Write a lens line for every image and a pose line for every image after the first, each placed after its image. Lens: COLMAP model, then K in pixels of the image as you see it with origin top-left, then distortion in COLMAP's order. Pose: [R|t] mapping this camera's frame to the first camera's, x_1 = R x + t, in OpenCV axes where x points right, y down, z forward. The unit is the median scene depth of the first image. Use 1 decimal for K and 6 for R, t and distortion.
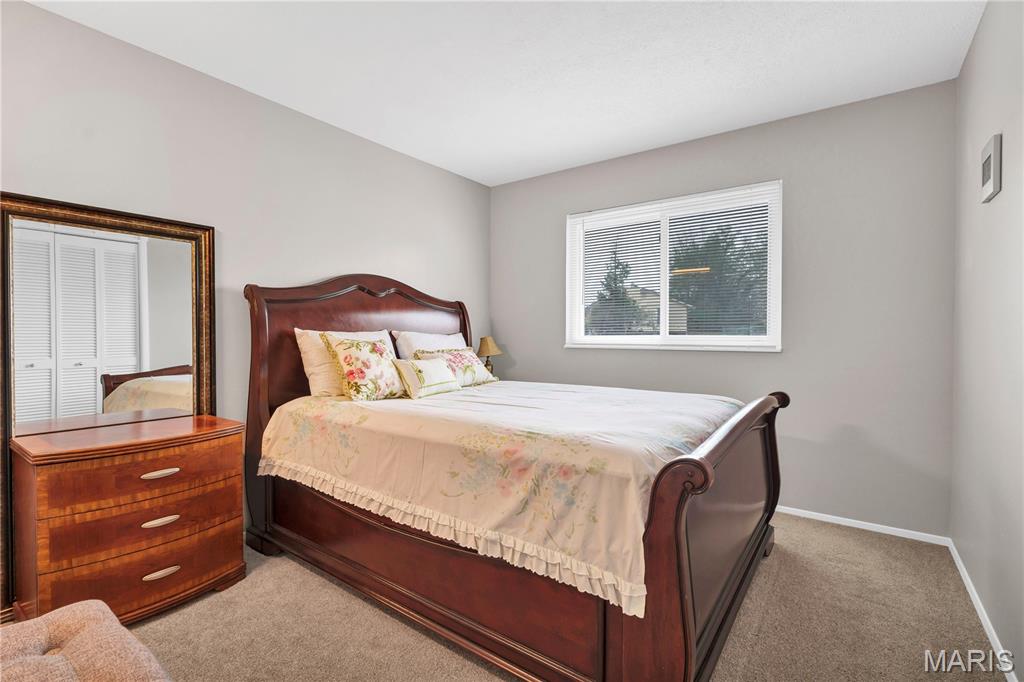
lens RADIAL K [[457.5, 0, 512.0], [0, 457.5, 341.0], [0, 0, 1]] dist [-0.000454, -0.000078]
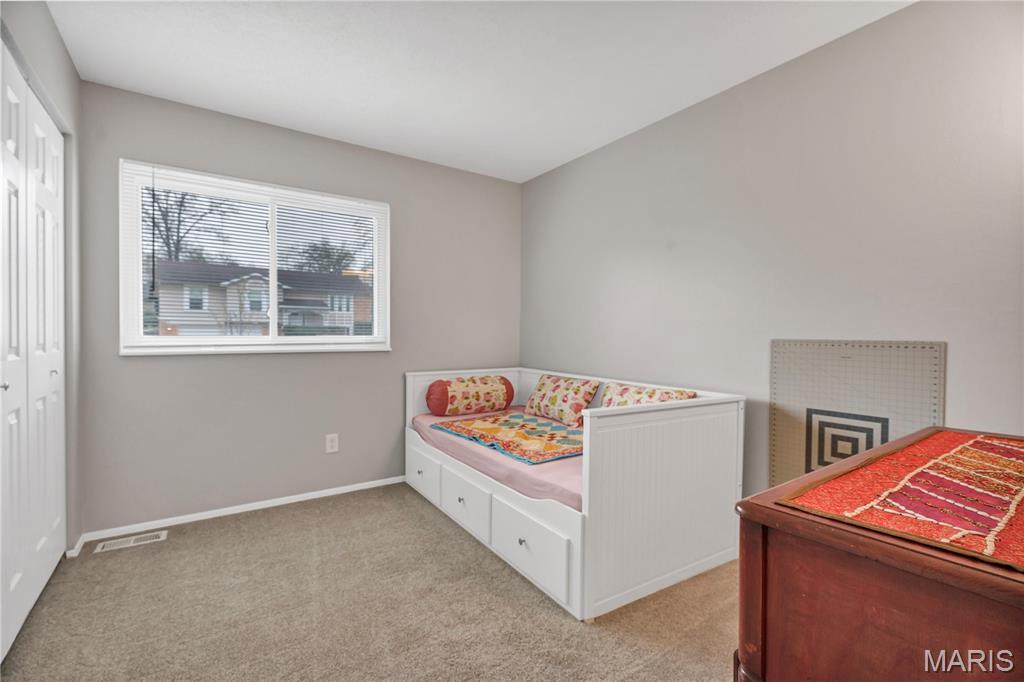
lens RADIAL K [[457.5, 0, 512.0], [0, 457.5, 341.0], [0, 0, 1]] dist [-0.000454, -0.000078]
pose [[0.344146, -0.012156, 0.938837, -0.350730], [0.006297, 0.999924, 0.010639, -0.009354], [-0.938895, 0.002251, 0.344196, 0.252968]]
